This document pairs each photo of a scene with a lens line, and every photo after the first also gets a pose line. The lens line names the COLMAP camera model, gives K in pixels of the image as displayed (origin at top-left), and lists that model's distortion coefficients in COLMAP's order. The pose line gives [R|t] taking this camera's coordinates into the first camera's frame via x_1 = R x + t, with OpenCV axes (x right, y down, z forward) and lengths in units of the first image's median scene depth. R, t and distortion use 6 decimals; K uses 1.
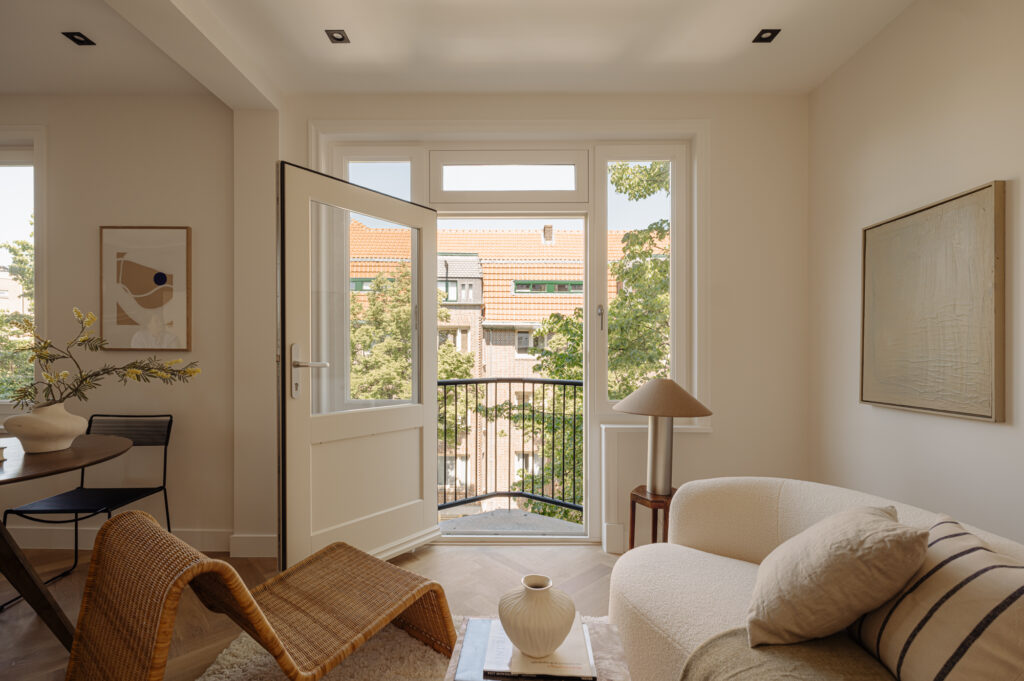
lens RADIAL K [[483.4, 0, 510.4], [0, 483.4, 356.0], [0, 0, 1]] dist [0.000389, -0.000100]
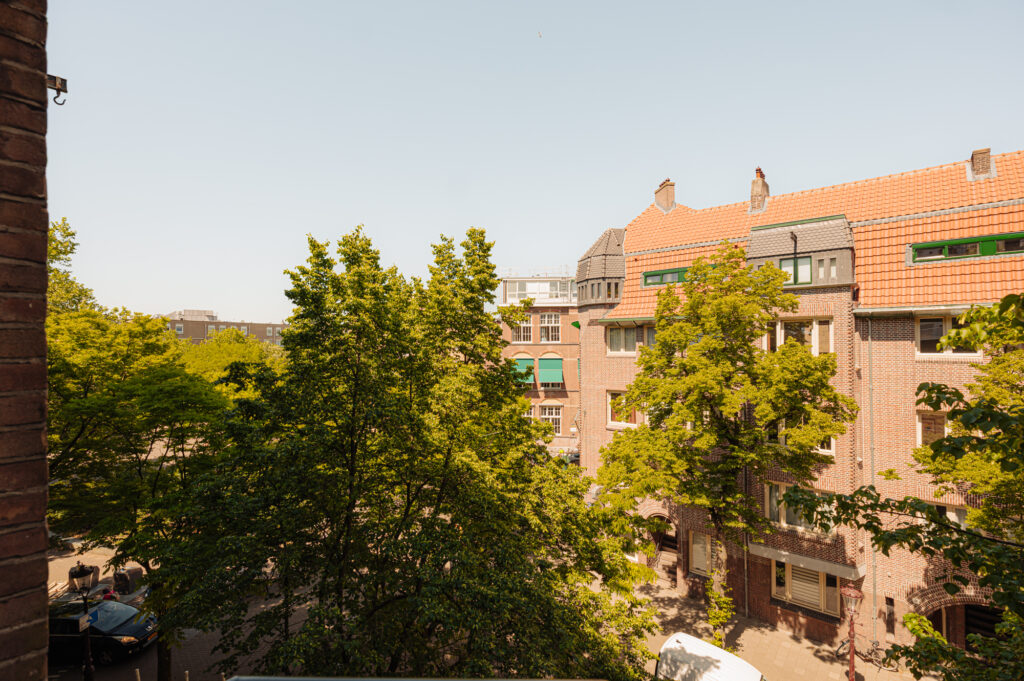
lens RADIAL K [[473.3, 0, 511.7], [0, 473.3, 344.9], [0, 0, 1]] dist [0.001975, 0.000039]
pose [[0.761759, -0.013005, -0.647730, 0.009779], [0.007704, 0.999910, -0.011015, -0.013286], [0.647815, 0.003401, 0.761790, 0.140185]]
